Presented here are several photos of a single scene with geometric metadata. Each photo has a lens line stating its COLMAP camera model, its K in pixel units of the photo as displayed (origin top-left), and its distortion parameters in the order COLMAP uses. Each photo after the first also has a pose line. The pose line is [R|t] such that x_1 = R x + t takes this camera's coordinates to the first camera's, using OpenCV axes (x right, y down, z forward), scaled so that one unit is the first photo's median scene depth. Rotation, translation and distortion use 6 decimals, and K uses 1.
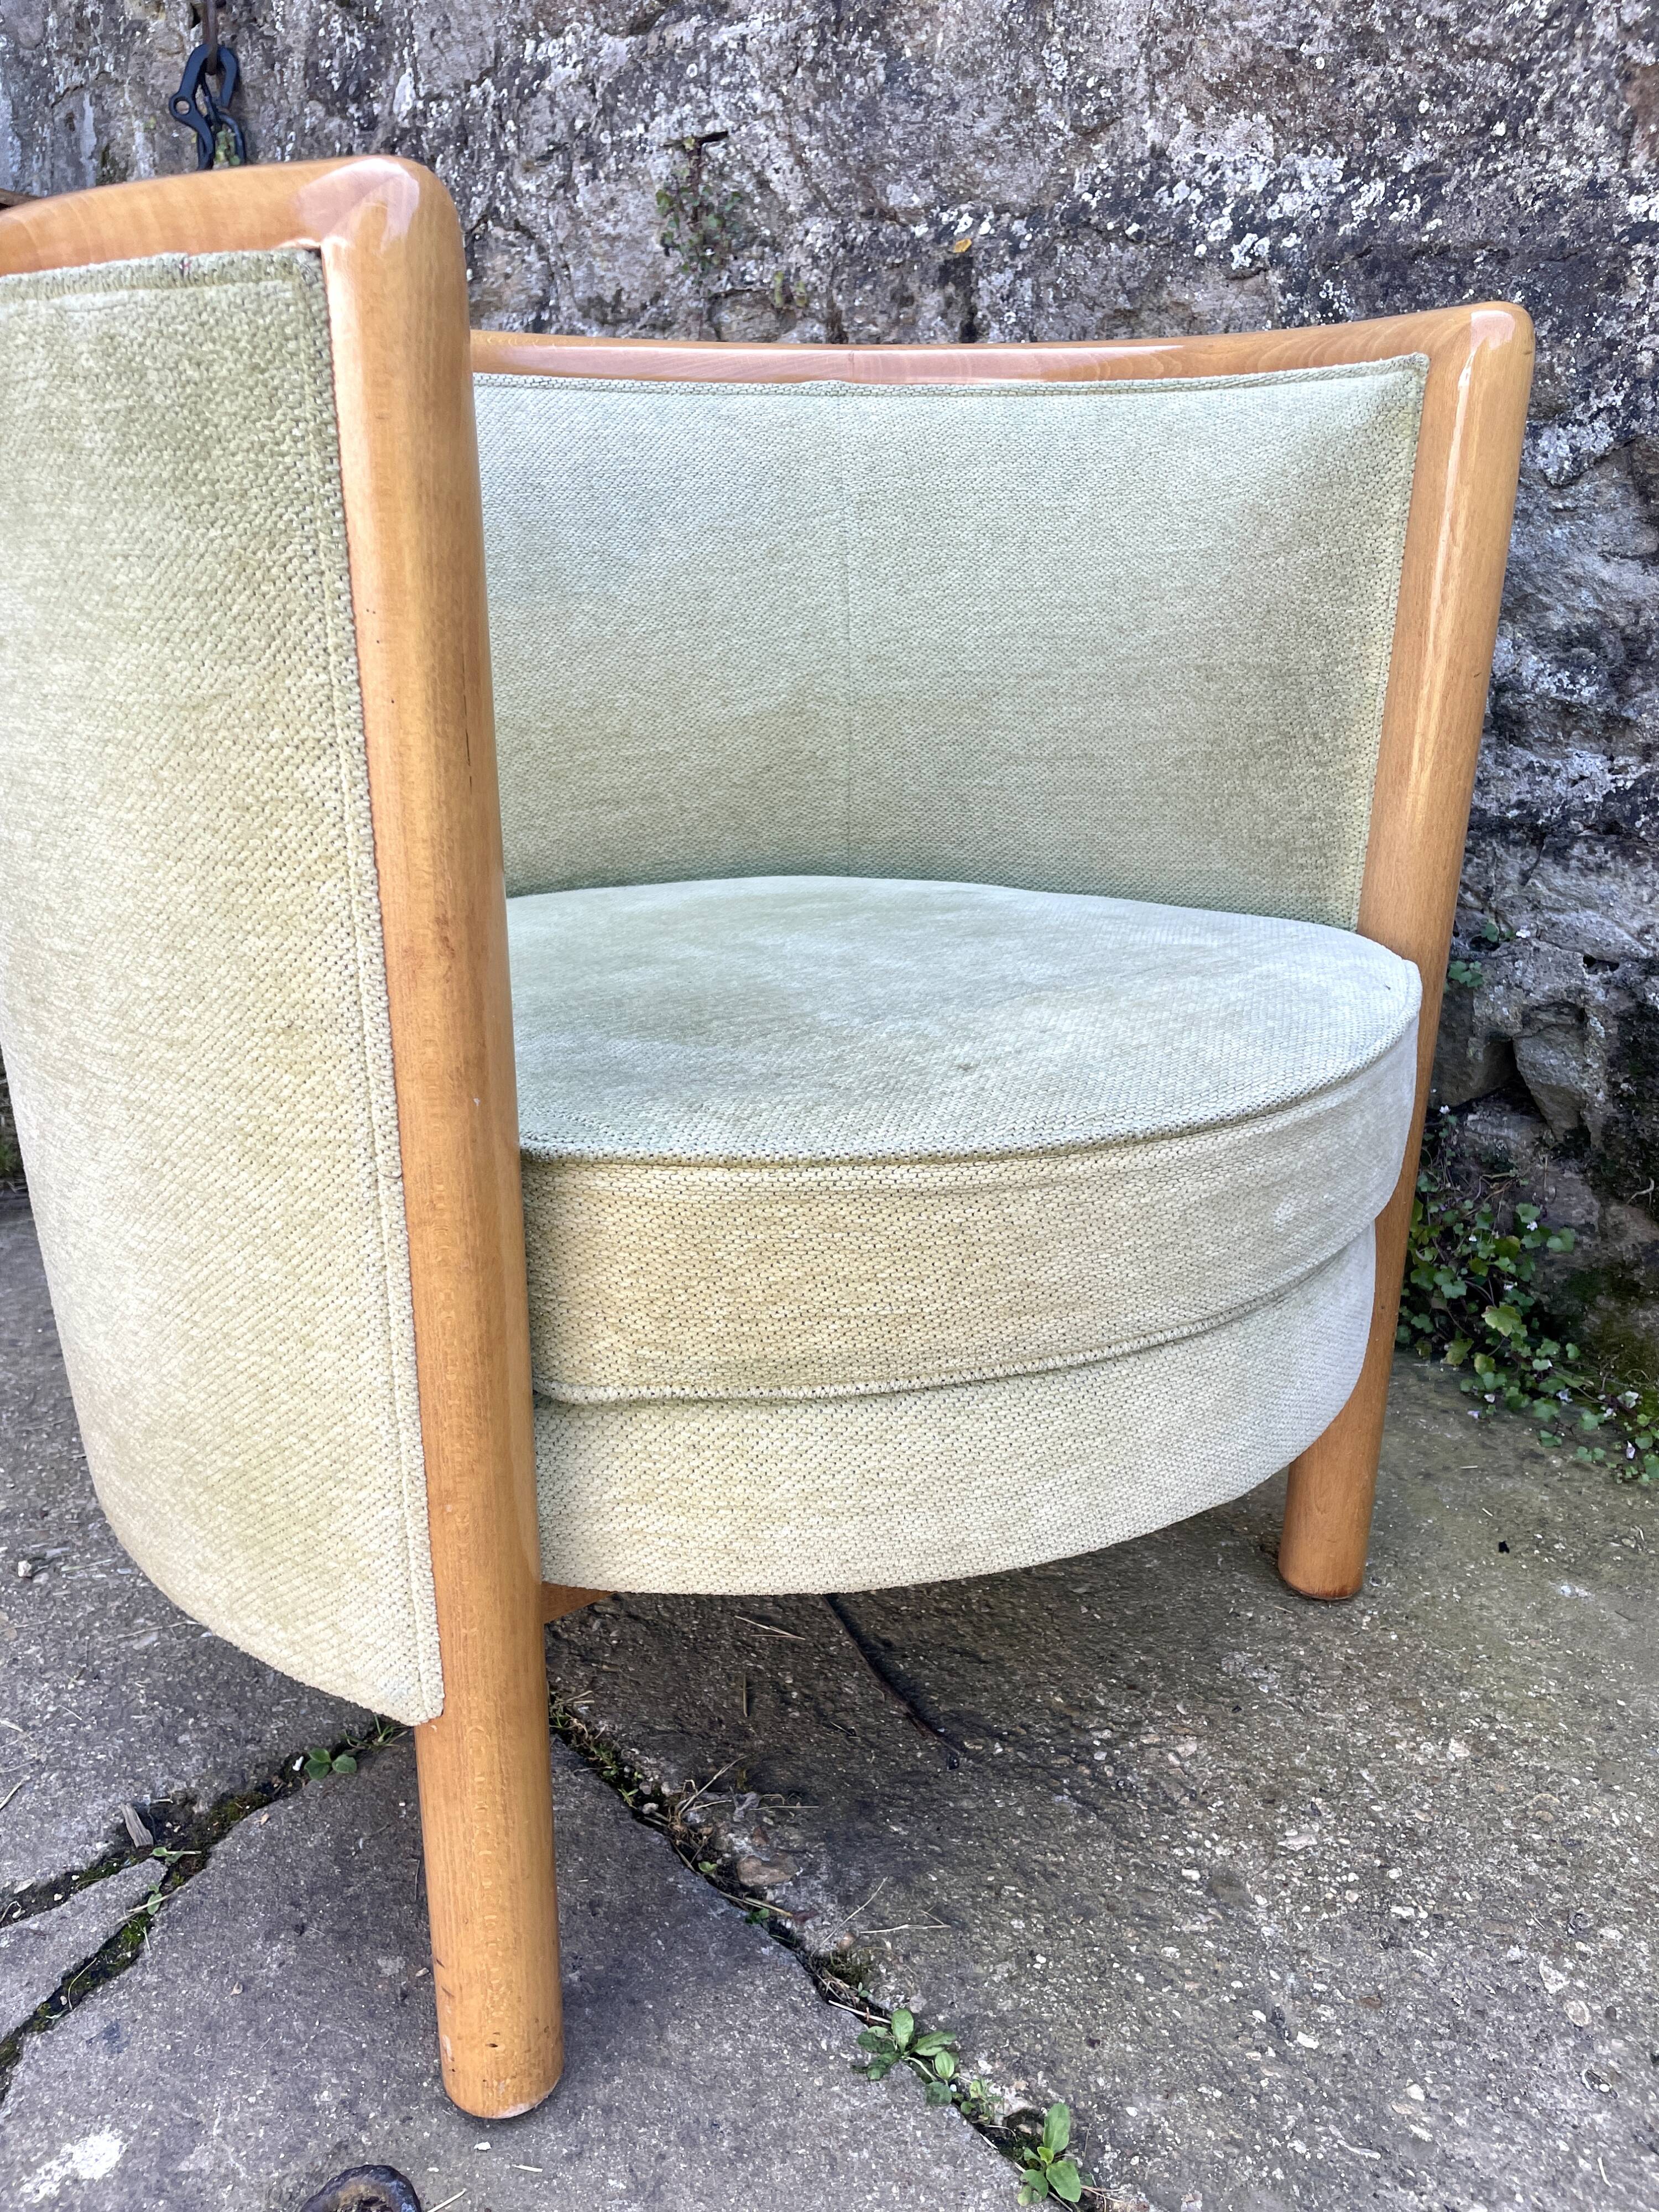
lens RADIAL K [[1677.3, 0, 819.6], [0, 1677.3, 1122.3], [0, 0, 1]] dist [0.078170, -0.108021]
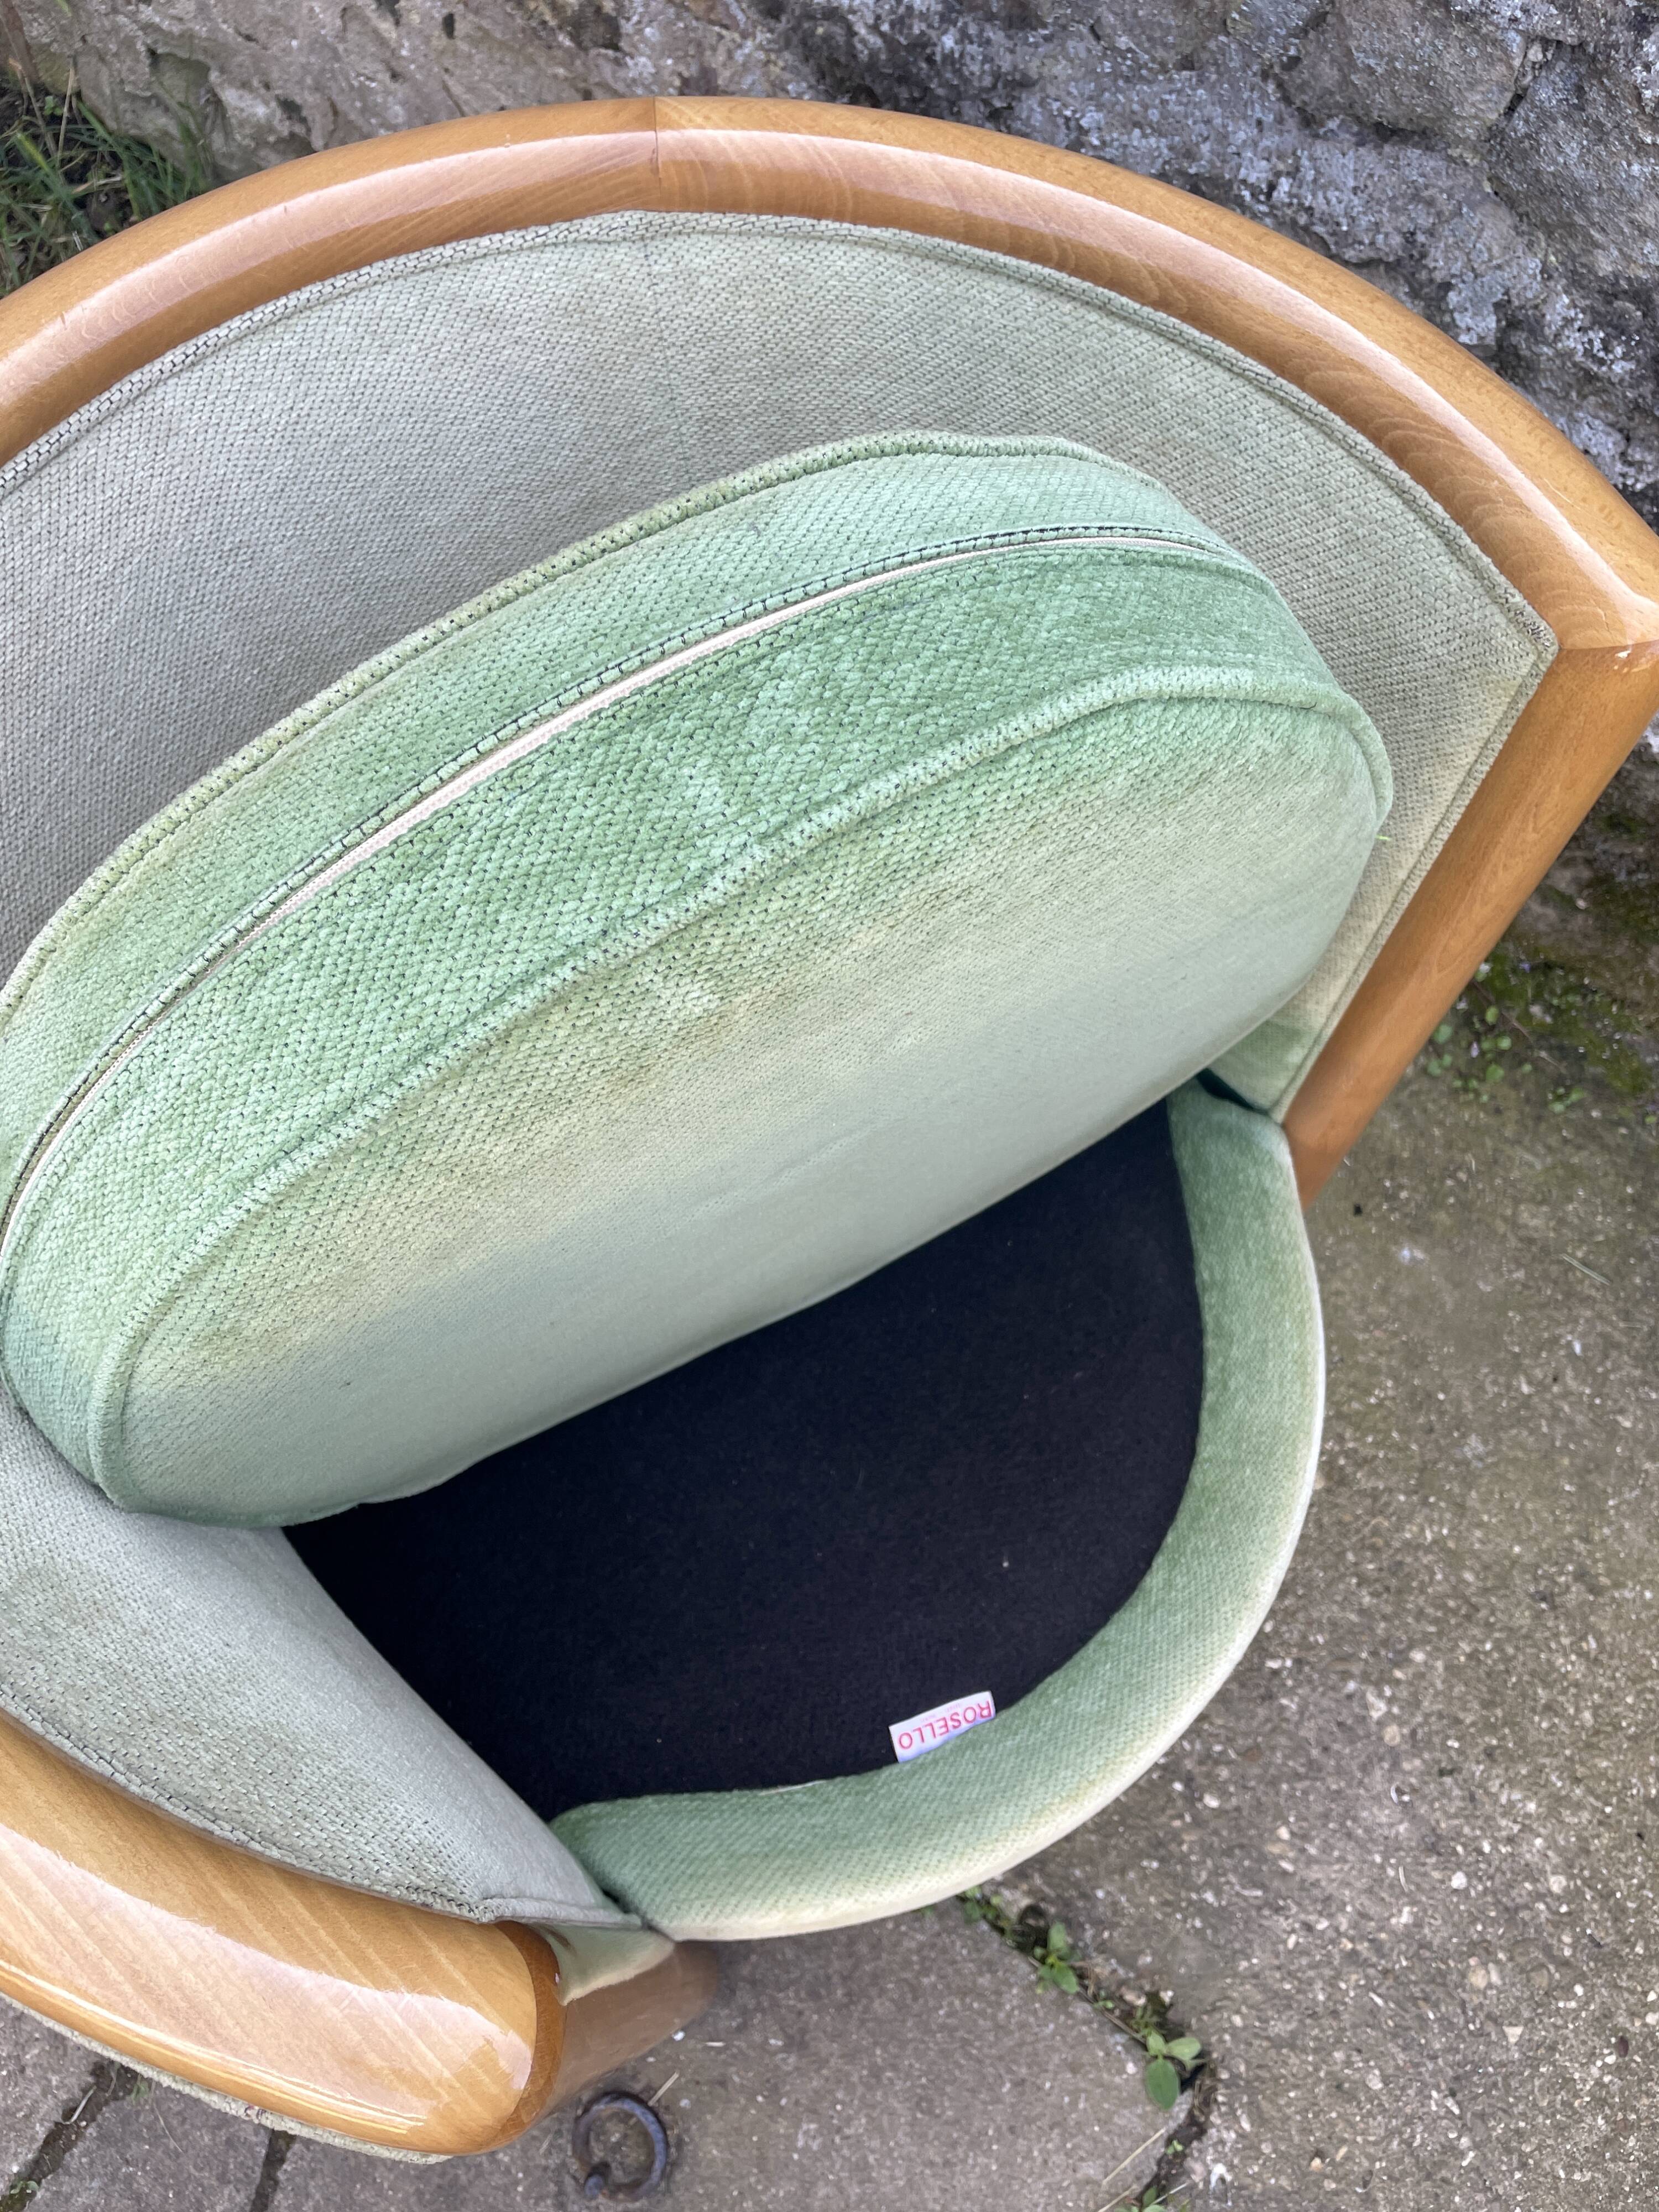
lens RADIAL K [[1677.3, 0, 844.7], [0, 1677.3, 1114.7], [0, 0, 1]] dist [0.078170, -0.108021]
pose [[0.979317, -0.181119, 0.090183, -0.031193], [0.065355, 0.705003, 0.706187, -0.666722], [-0.191484, -0.685687, 0.702258, 0.328294]]
